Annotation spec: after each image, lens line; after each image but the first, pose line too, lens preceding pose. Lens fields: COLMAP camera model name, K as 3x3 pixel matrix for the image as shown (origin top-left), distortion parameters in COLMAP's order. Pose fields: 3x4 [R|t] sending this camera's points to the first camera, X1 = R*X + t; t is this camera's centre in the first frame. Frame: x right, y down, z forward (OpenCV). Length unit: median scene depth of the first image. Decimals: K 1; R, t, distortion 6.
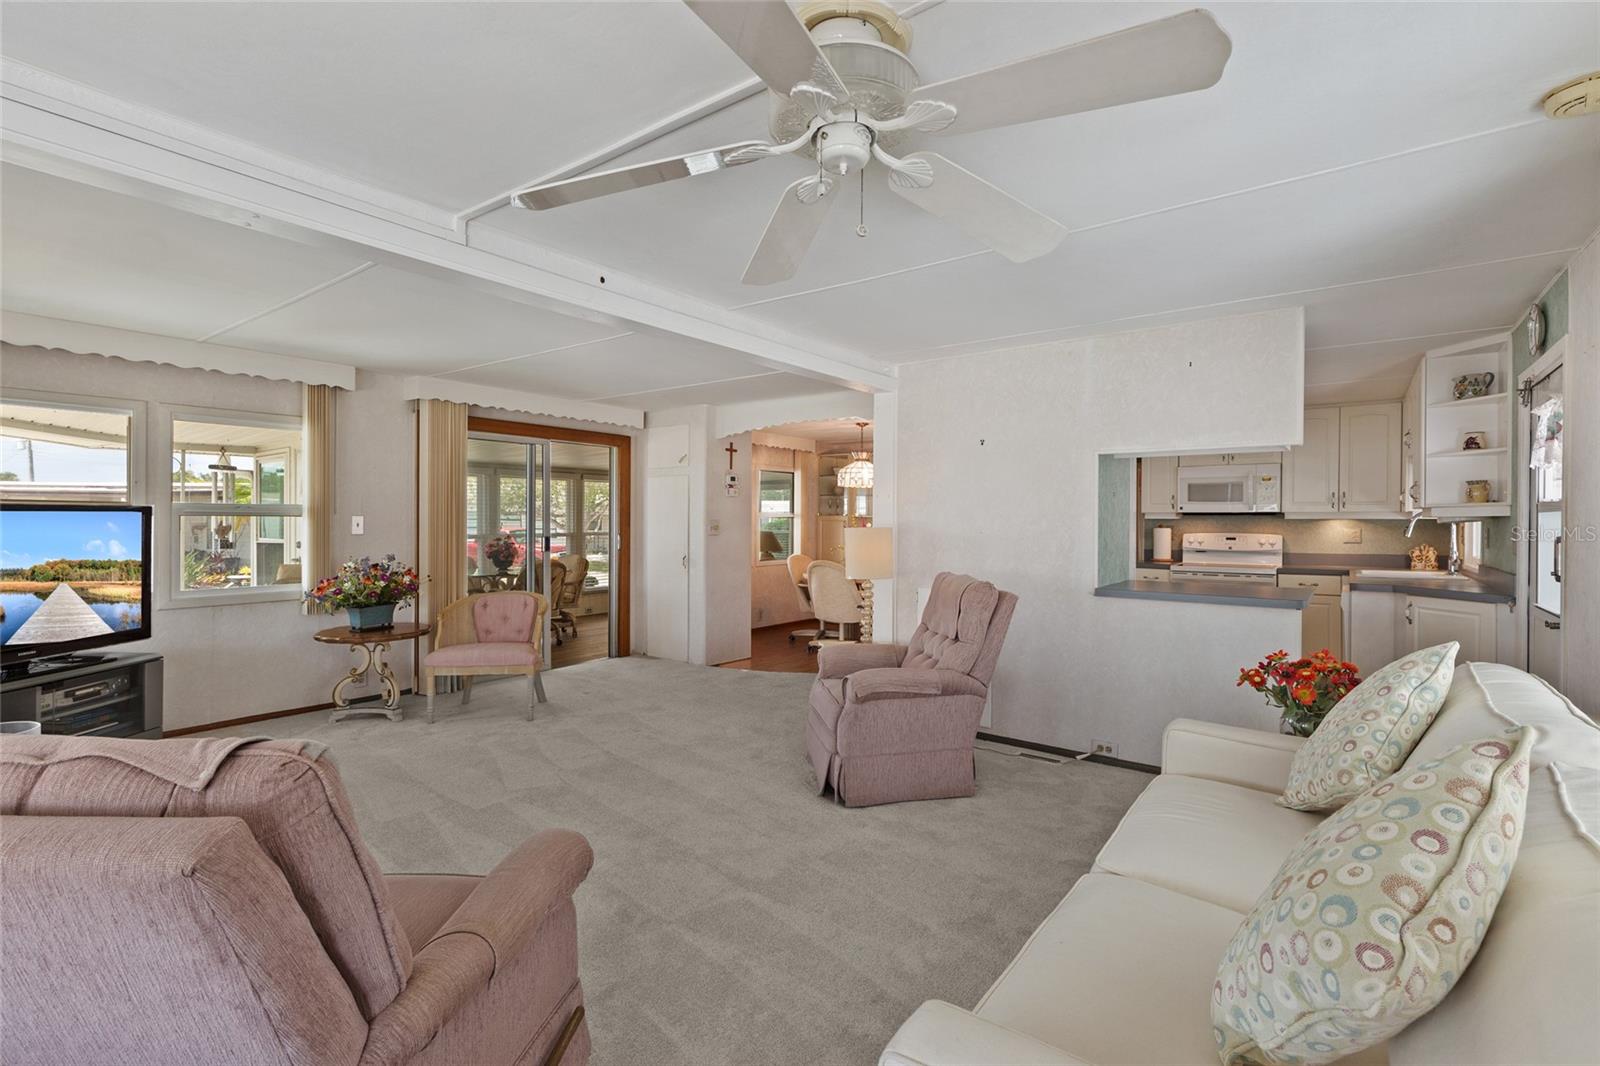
lens RADIAL K [[730.0, 0, 801.7], [0, 730.0, 527.2], [0, 0, 1]] dist [-0.000126, -0.000021]
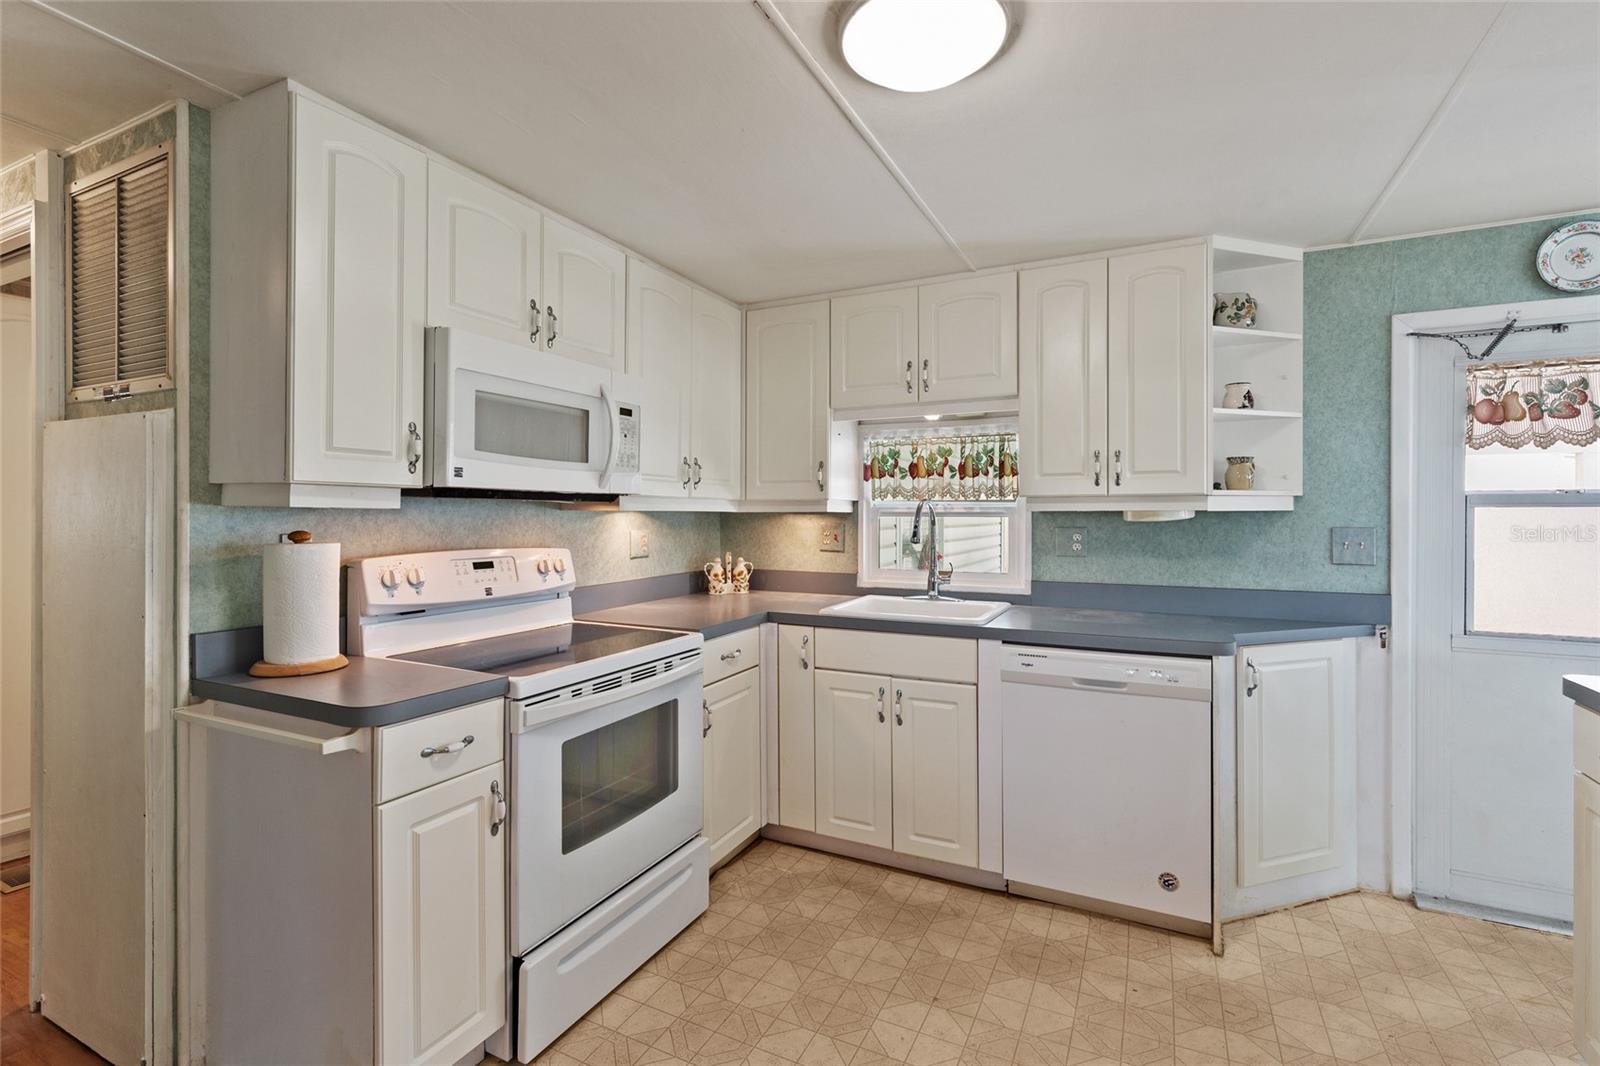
lens RADIAL K [[730.0, 0, 800.4], [0, 730.0, 521.1], [0, 0, 1]] dist [-0.000126, -0.000021]
pose [[-0.183889, -0.012772, 0.982864, 0.217002], [0.003300, 0.999902, 0.013610, -0.010577], [-0.982942, 0.005746, -0.183828, 0.950464]]
